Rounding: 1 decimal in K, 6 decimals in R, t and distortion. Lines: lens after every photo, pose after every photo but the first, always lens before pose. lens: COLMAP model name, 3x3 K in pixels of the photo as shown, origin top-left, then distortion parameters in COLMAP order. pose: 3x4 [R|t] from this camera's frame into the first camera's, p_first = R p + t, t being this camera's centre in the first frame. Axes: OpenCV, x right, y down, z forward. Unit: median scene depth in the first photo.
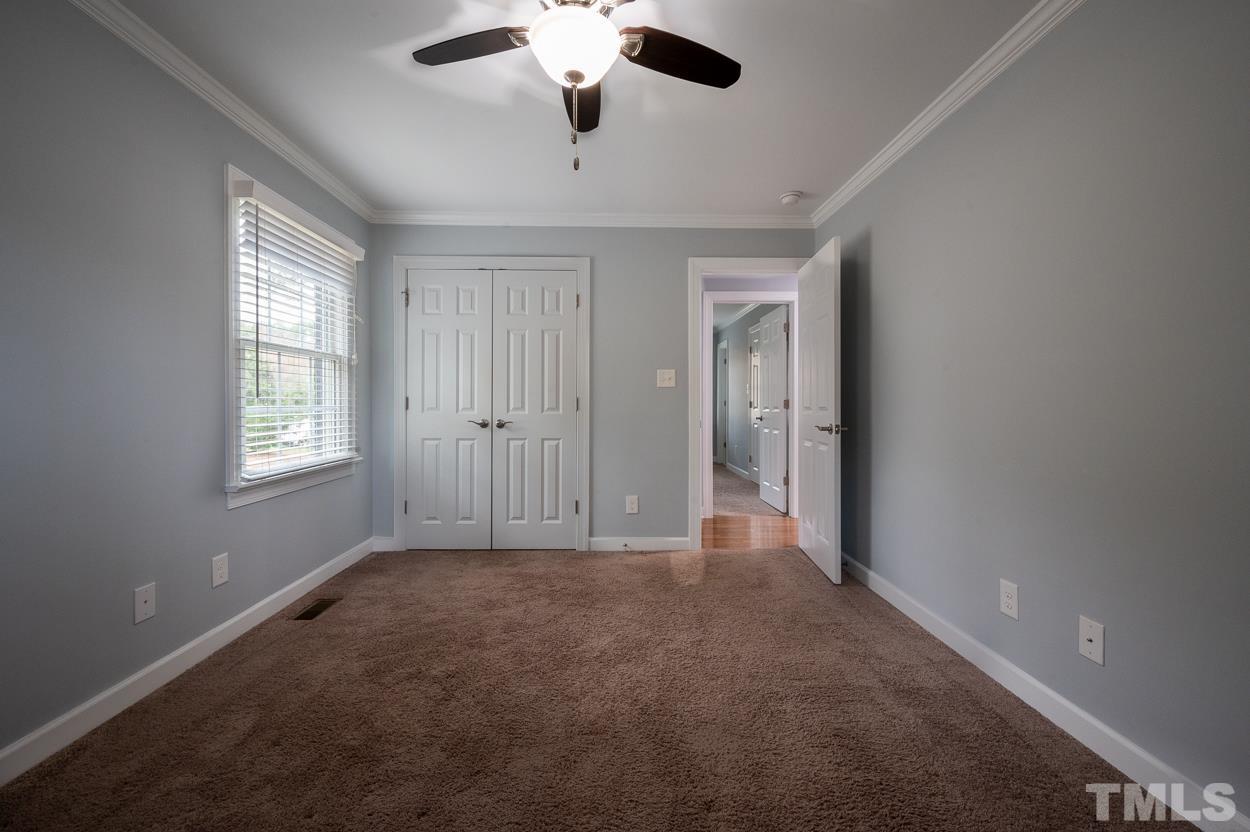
lens RADIAL K [[503.2, 0, 628.2], [0, 503.2, 414.3], [0, 0, 1]] dist [0.000809, 0.000543]
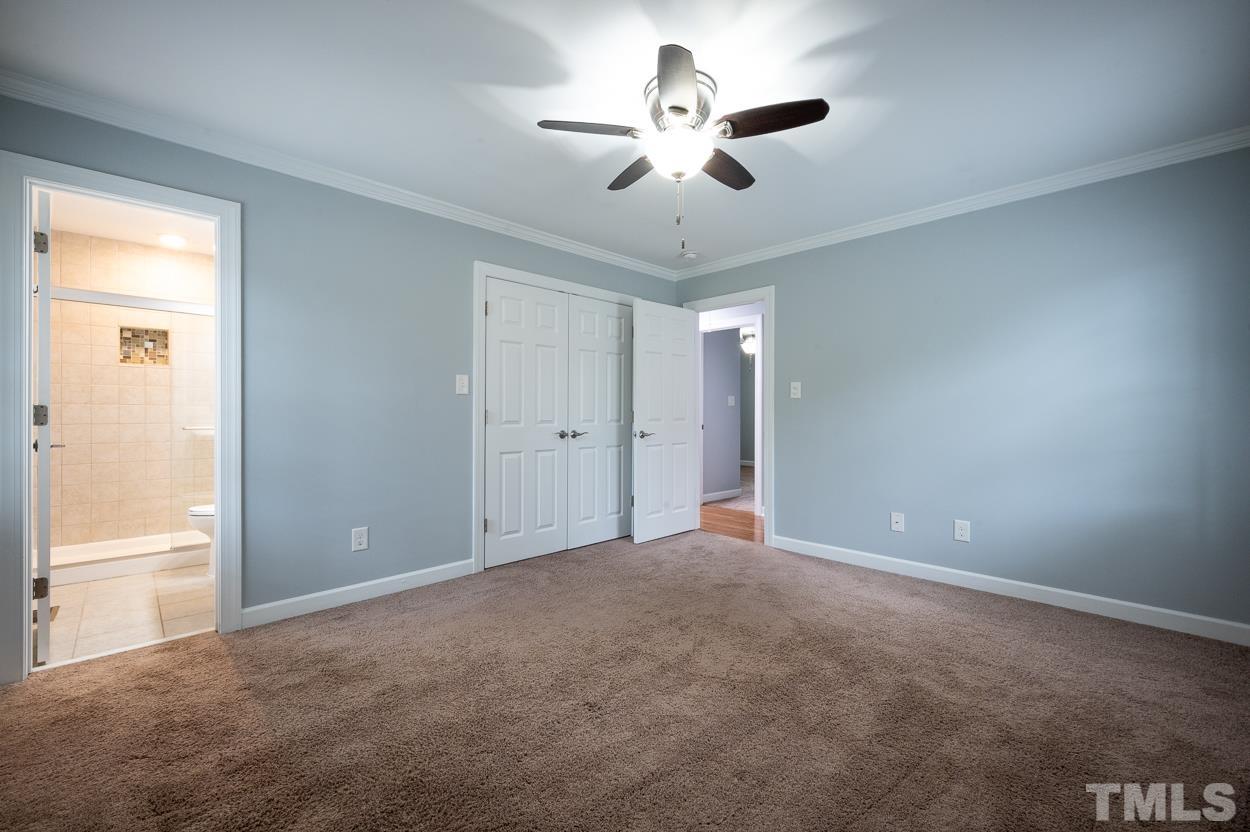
lens RADIAL K [[503.2, 0, 632.2], [0, 503.2, 415.2], [0, 0, 1]] dist [0.000809, 0.000543]
pose [[0.739258, -0.000643, 0.673422, -0.896180], [0.026560, 0.999249, -0.028202, 0.011579], [-0.672898, 0.038735, 0.738720, 0.107966]]
